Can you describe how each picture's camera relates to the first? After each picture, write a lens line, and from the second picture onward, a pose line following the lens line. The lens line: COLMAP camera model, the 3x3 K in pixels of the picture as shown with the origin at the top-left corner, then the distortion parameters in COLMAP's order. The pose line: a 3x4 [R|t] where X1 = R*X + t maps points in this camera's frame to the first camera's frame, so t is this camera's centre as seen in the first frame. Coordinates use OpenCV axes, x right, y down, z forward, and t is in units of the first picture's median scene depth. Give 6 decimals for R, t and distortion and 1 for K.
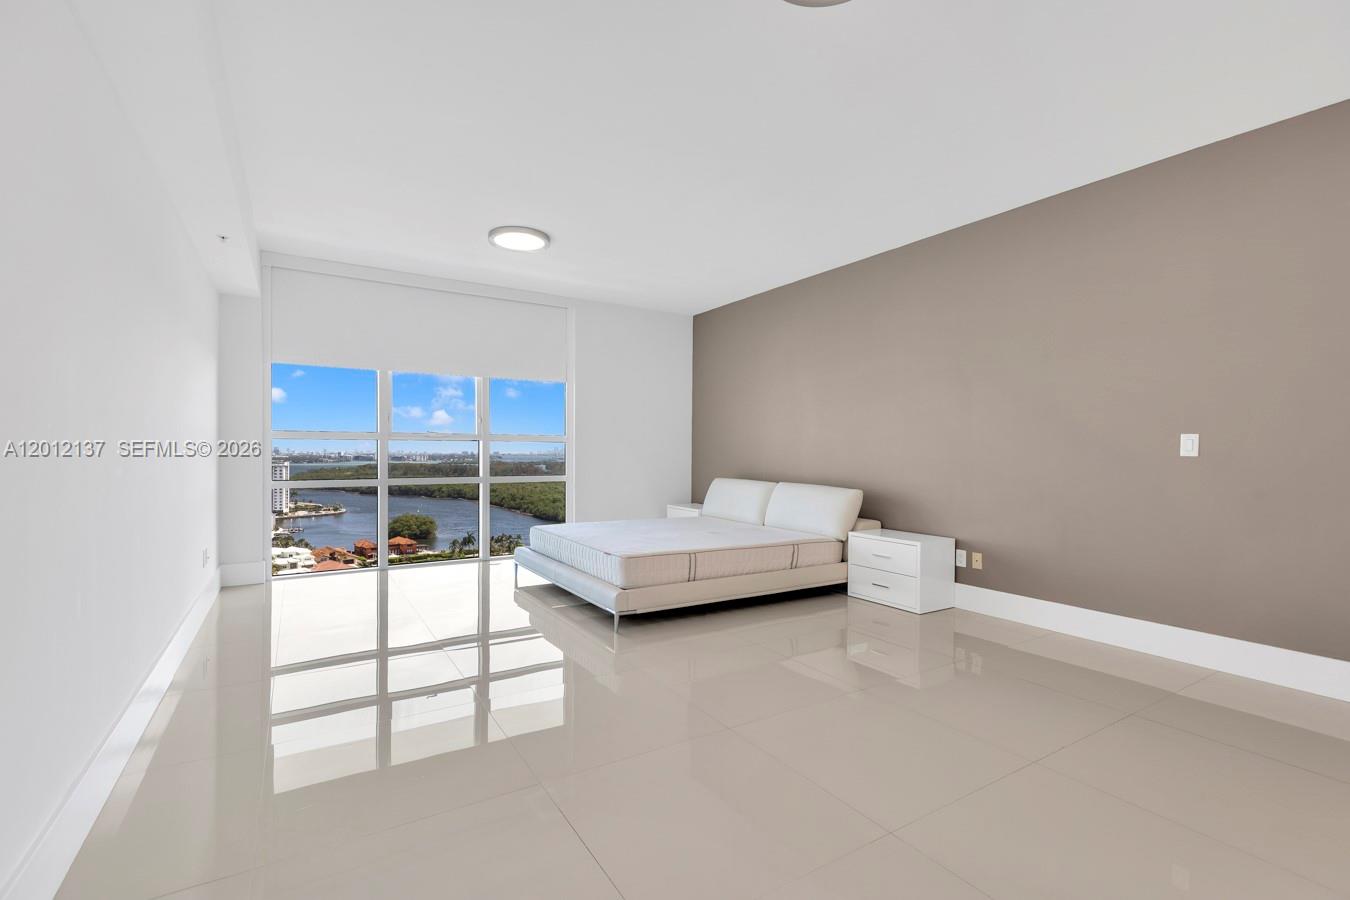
lens RADIAL K [[612.3, 0, 675.0], [0, 612.3, 450.0], [0, 0, 1]] dist [0.000454, 0.000201]
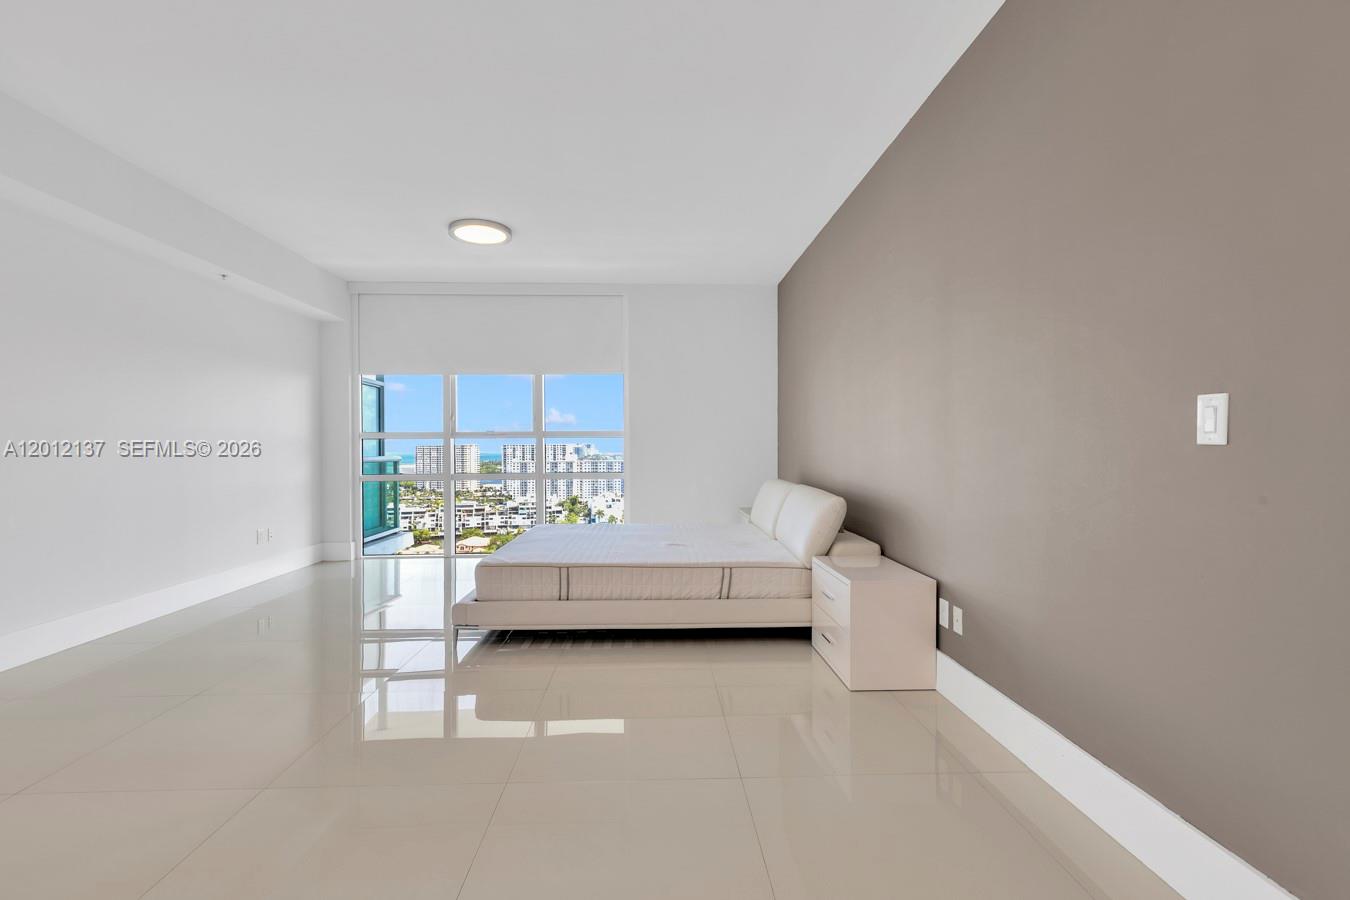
lens RADIAL K [[611.4, 0, 670.9], [0, 611.4, 430.5], [0, 0, 1]] dist [0.000904, -0.000119]
pose [[0.868867, -0.021398, -0.494583, 0.495764], [0.009886, 0.999616, -0.025881, 0.004936], [0.494947, 0.017597, 0.868745, 0.299536]]
